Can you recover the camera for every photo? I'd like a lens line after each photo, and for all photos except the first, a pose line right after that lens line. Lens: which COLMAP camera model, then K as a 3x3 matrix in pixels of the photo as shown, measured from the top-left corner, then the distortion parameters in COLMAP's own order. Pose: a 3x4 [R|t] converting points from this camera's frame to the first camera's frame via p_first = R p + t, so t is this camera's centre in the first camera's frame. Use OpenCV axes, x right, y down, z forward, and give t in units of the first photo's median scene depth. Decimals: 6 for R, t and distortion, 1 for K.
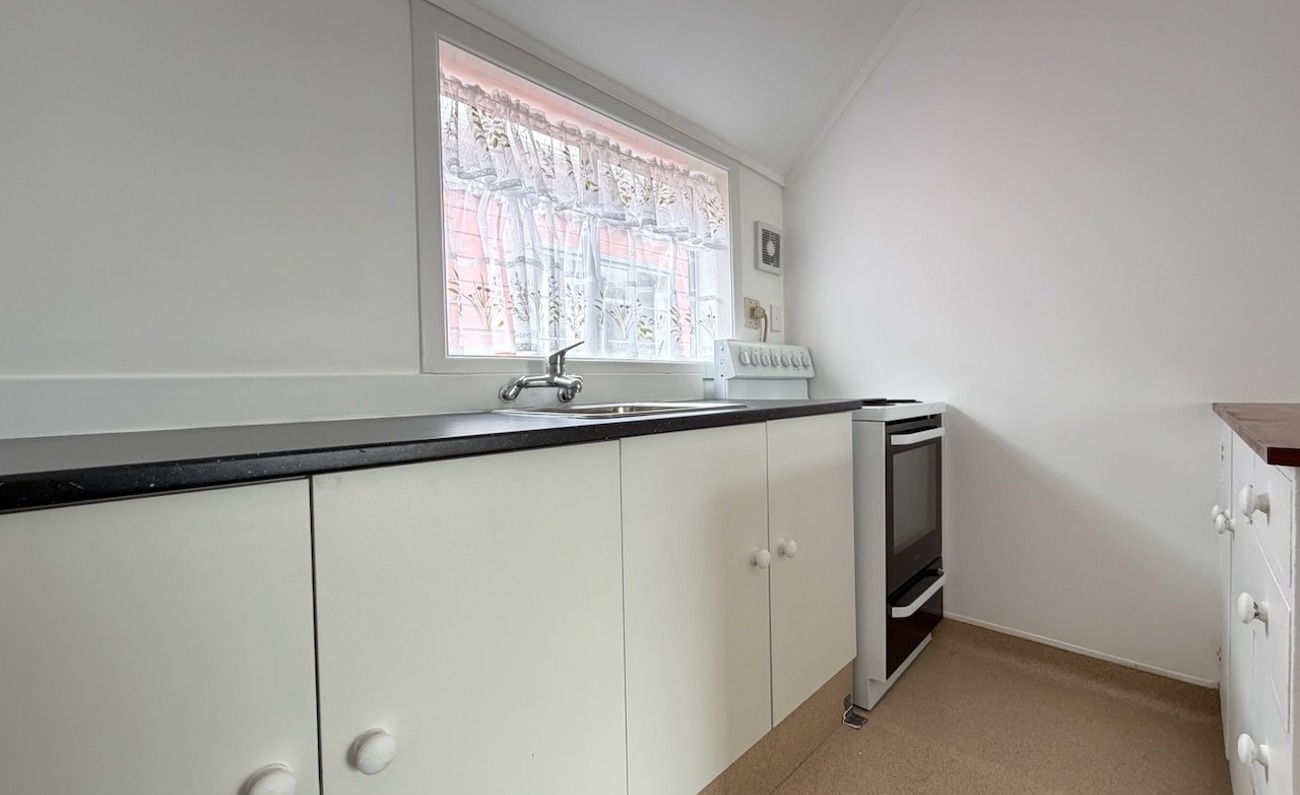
lens RADIAL K [[516.6, 0, 650.0], [0, 516.6, 397.5], [0, 0, 1]] dist [0.000187, -0.000060]
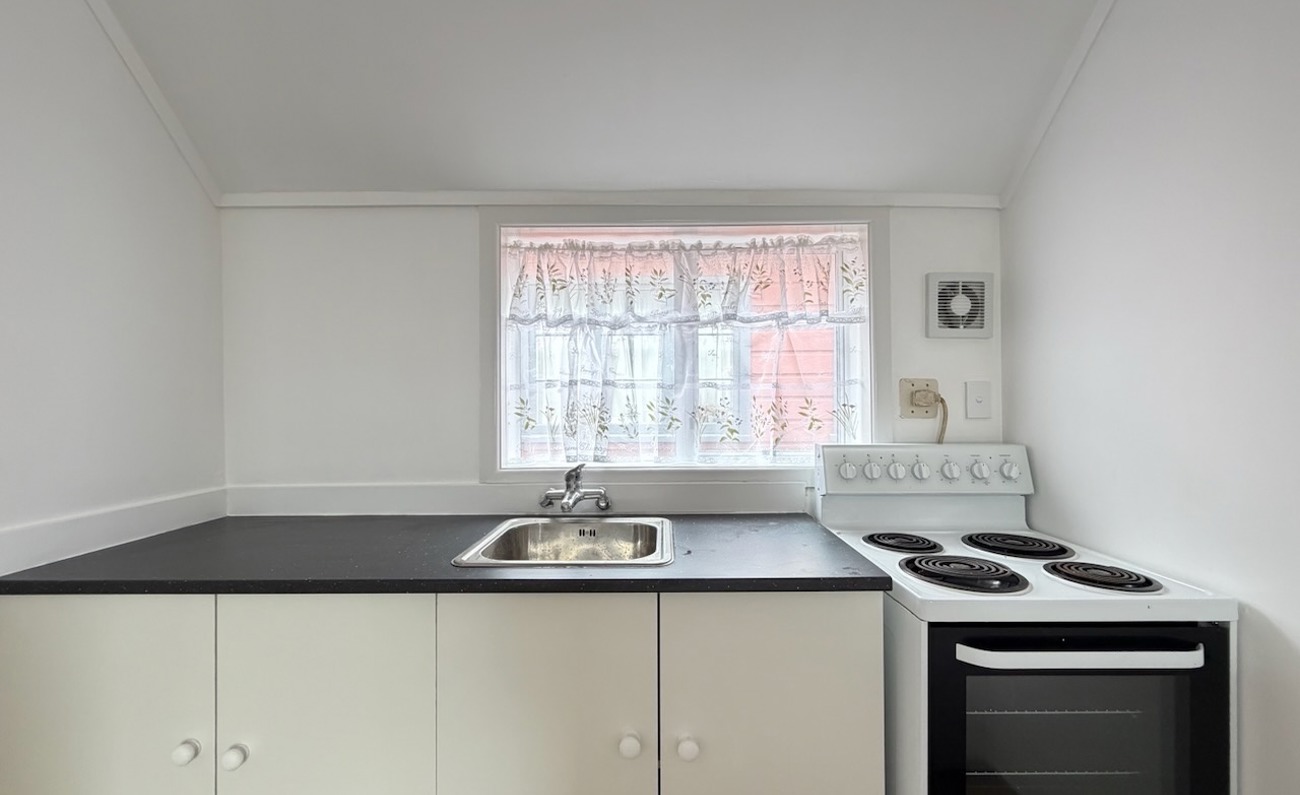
lens RADIAL K [[516.6, 0, 650.0], [0, 516.6, 397.5], [0, 0, 1]] dist [0.000187, -0.000060]
pose [[0.704642, 0.008138, -0.709516, 0.518585], [-0.025777, 0.999568, -0.014136, -0.164993], [0.709095, 0.028250, 0.704547, 0.233051]]
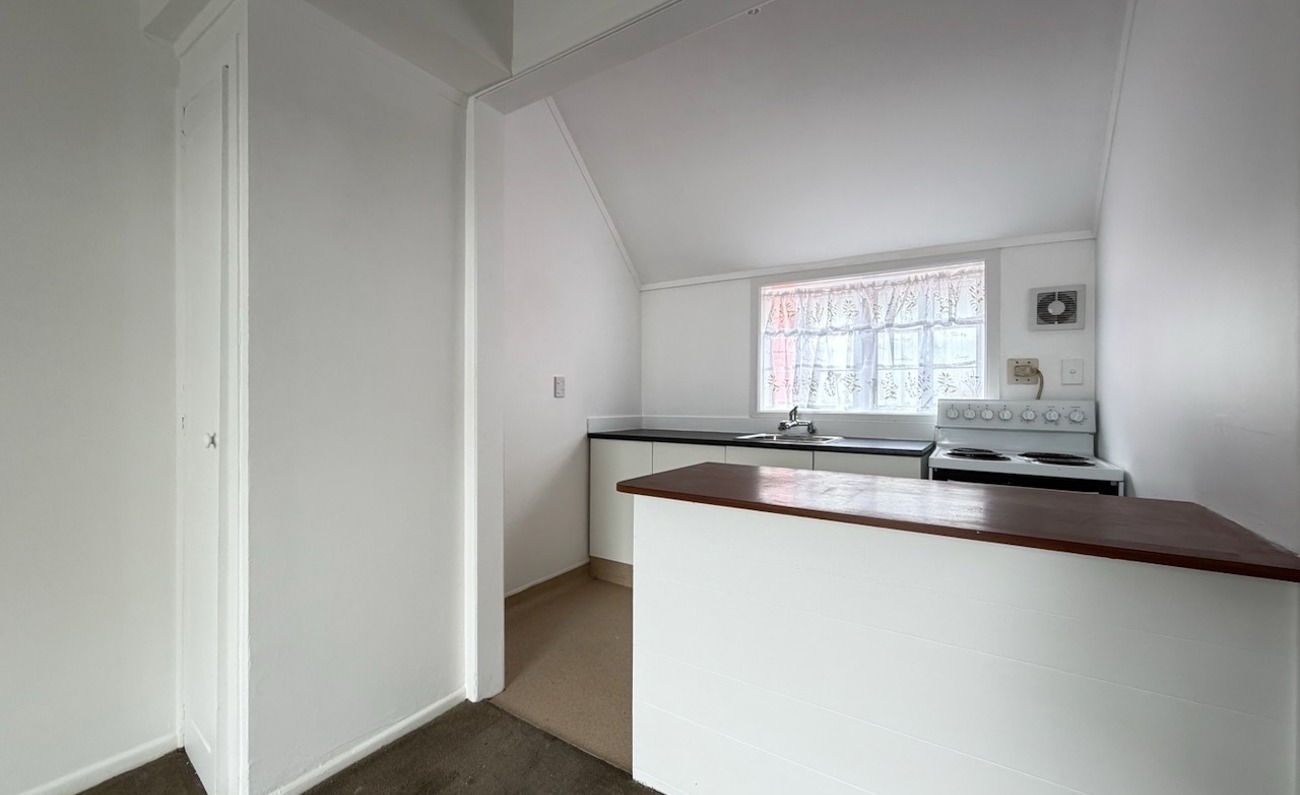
lens RADIAL K [[516.6, 0, 650.0], [0, 516.6, 397.5], [0, 0, 1]] dist [0.000187, -0.000060]
pose [[0.210653, 0.017506, -0.977404, 1.296405], [-0.039314, 0.999182, 0.009423, -0.096891], [0.976770, 0.036441, 0.211169, -0.036858]]
